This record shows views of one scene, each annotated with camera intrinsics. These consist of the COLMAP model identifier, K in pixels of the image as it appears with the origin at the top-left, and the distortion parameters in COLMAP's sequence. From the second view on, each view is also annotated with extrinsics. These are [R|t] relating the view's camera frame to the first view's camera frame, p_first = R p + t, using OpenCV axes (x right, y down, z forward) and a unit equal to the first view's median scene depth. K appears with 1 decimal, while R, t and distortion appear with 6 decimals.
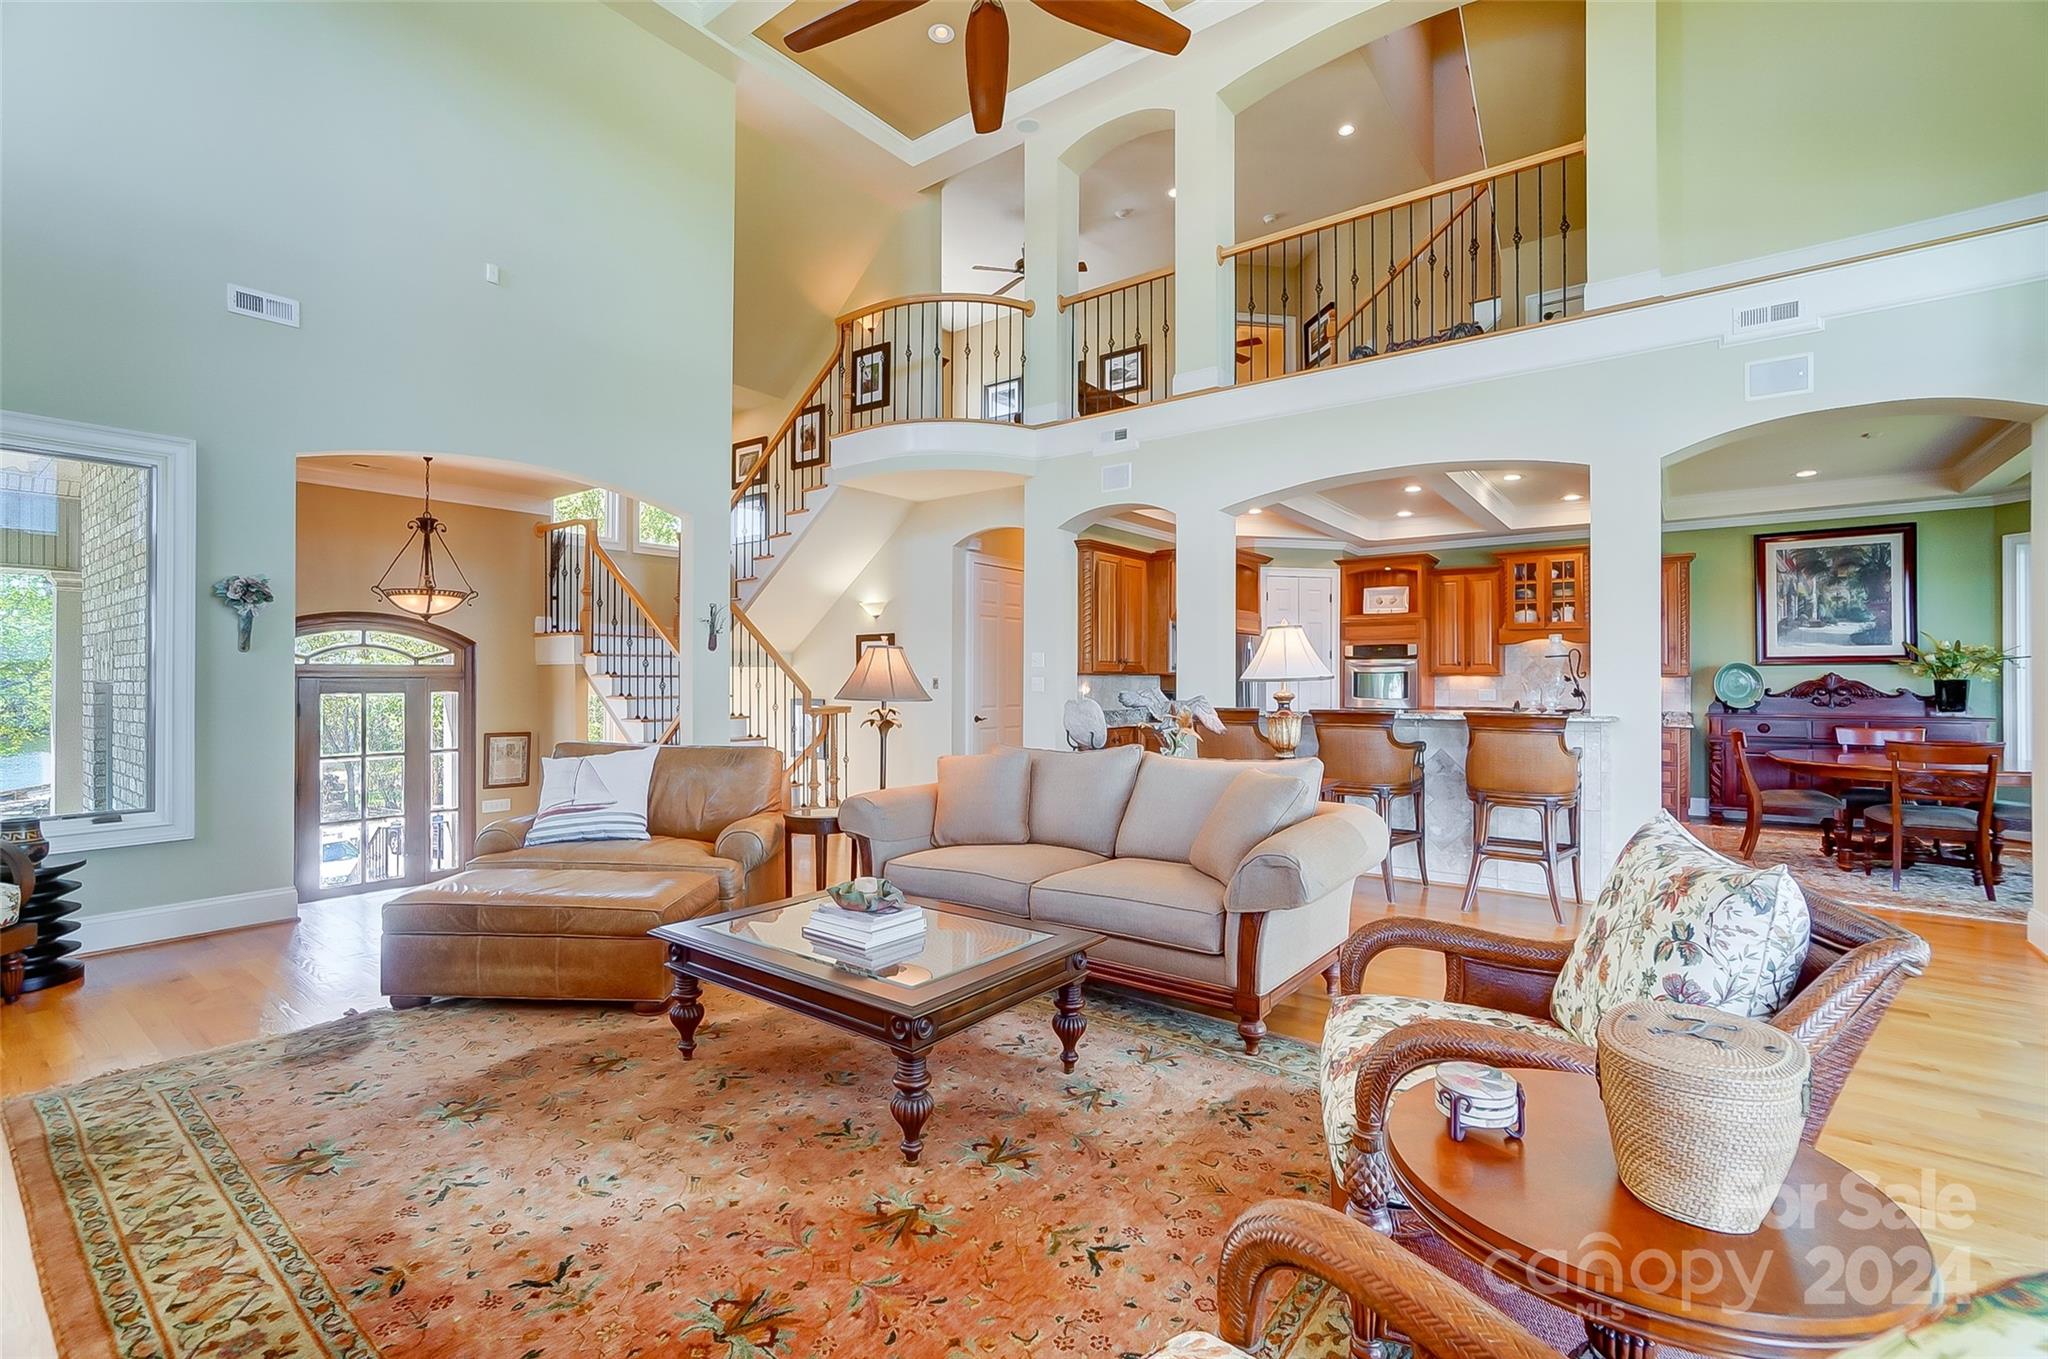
lens RADIAL K [[910.2, 0, 1026.2], [0, 910.2, 674.2], [0, 0, 1]] dist [-0.026040, 0.002449]
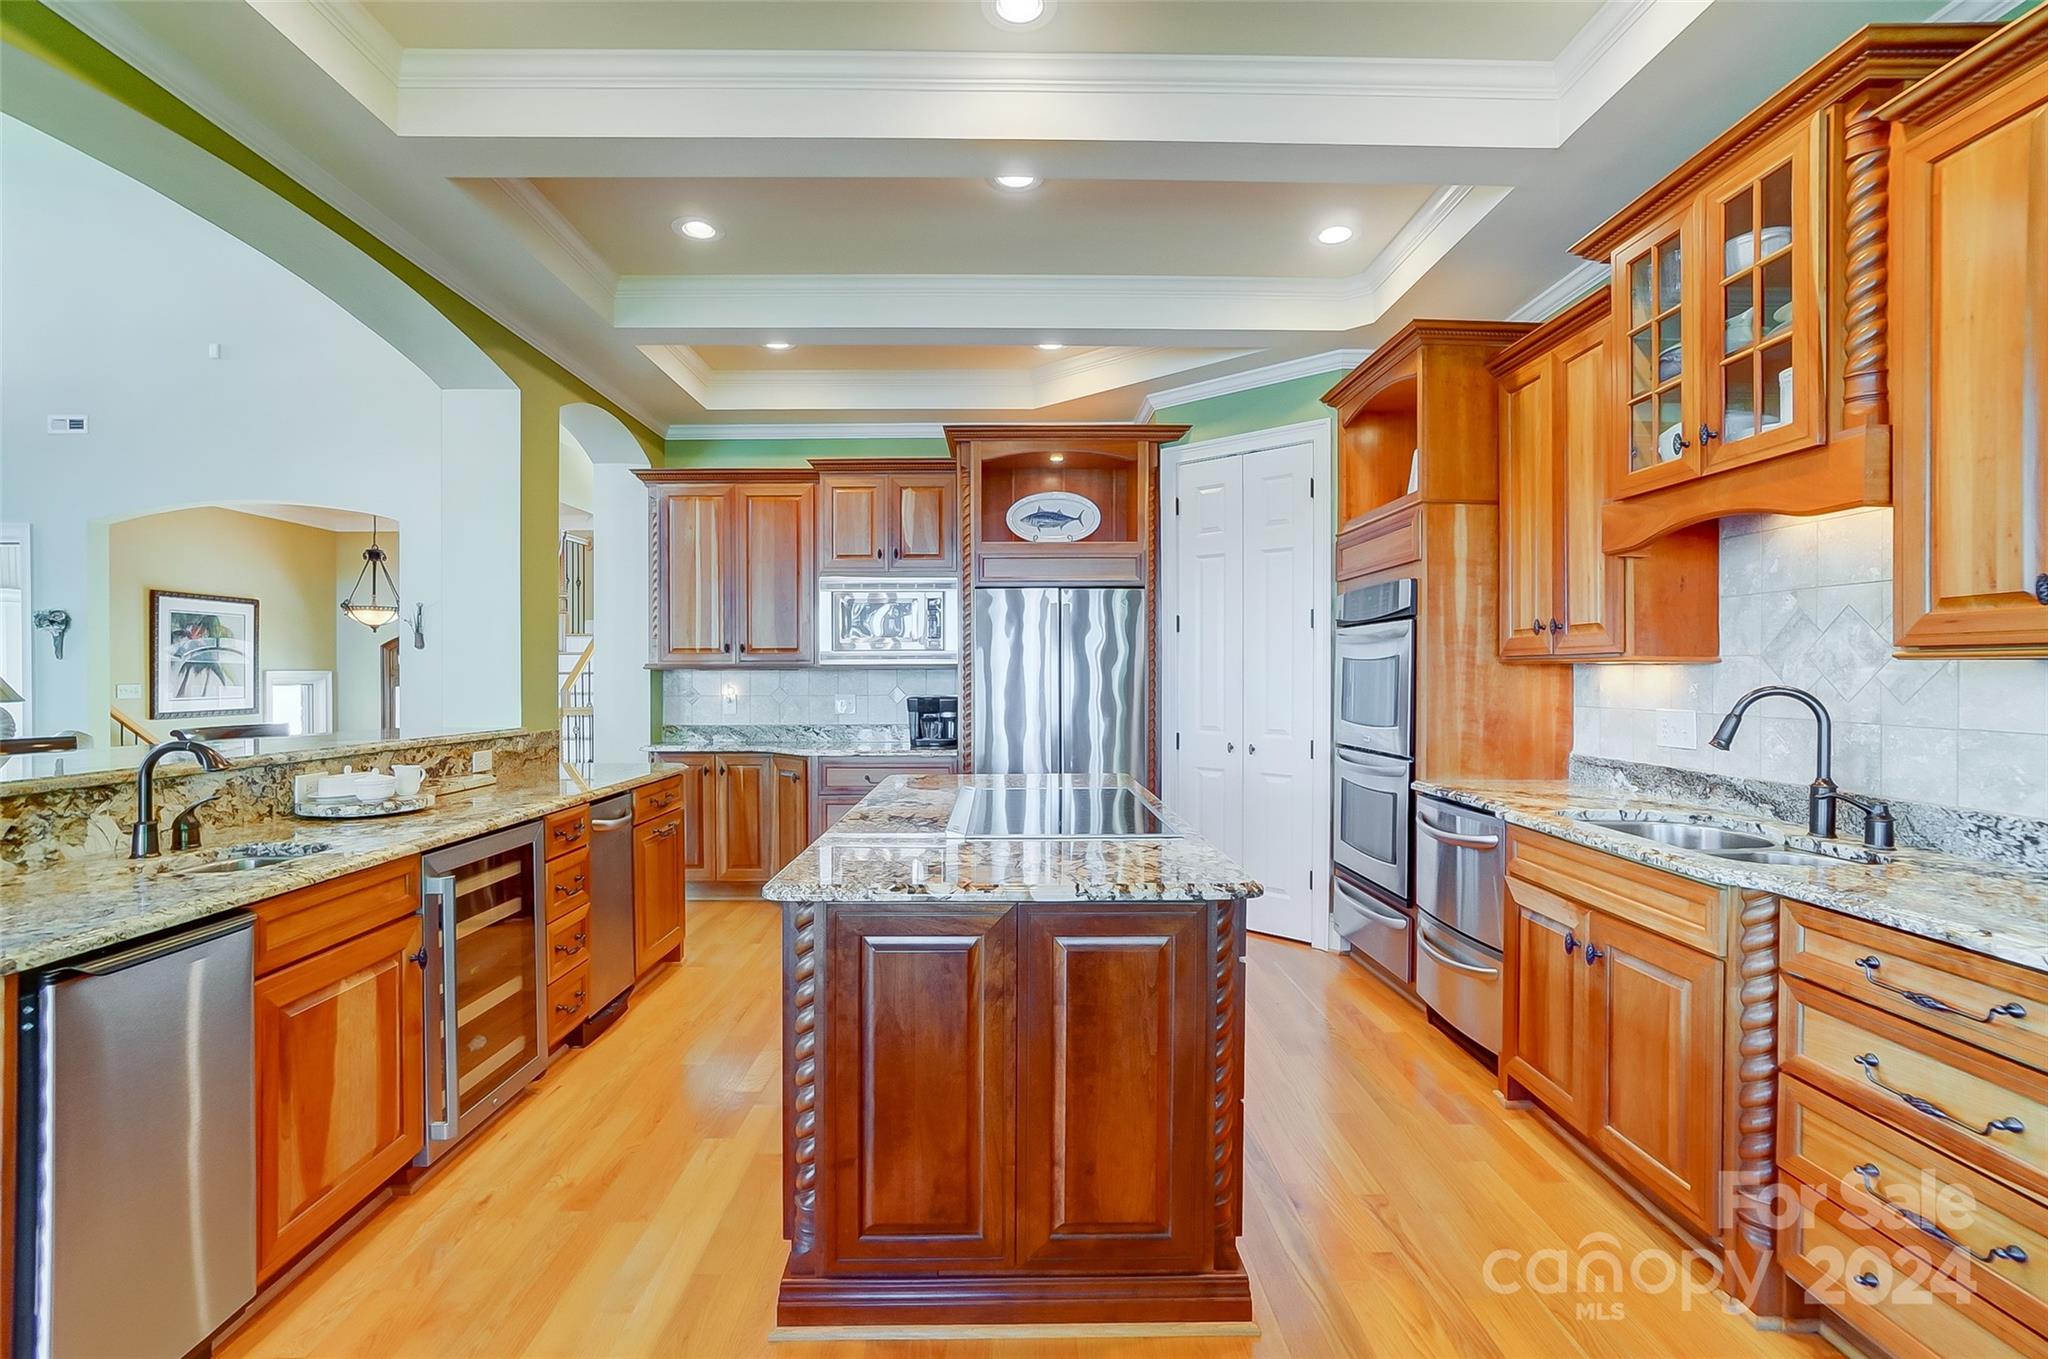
lens RADIAL K [[910.2, 0, 1019.6], [0, 910.2, 676.6], [0, 0, 1]] dist [-0.026040, 0.002449]
pose [[0.613986, -0.000559, -0.789317, 0.653949], [0.005906, 0.999975, 0.003886, 0.004040], [0.789295, -0.007048, 0.613974, 0.690301]]
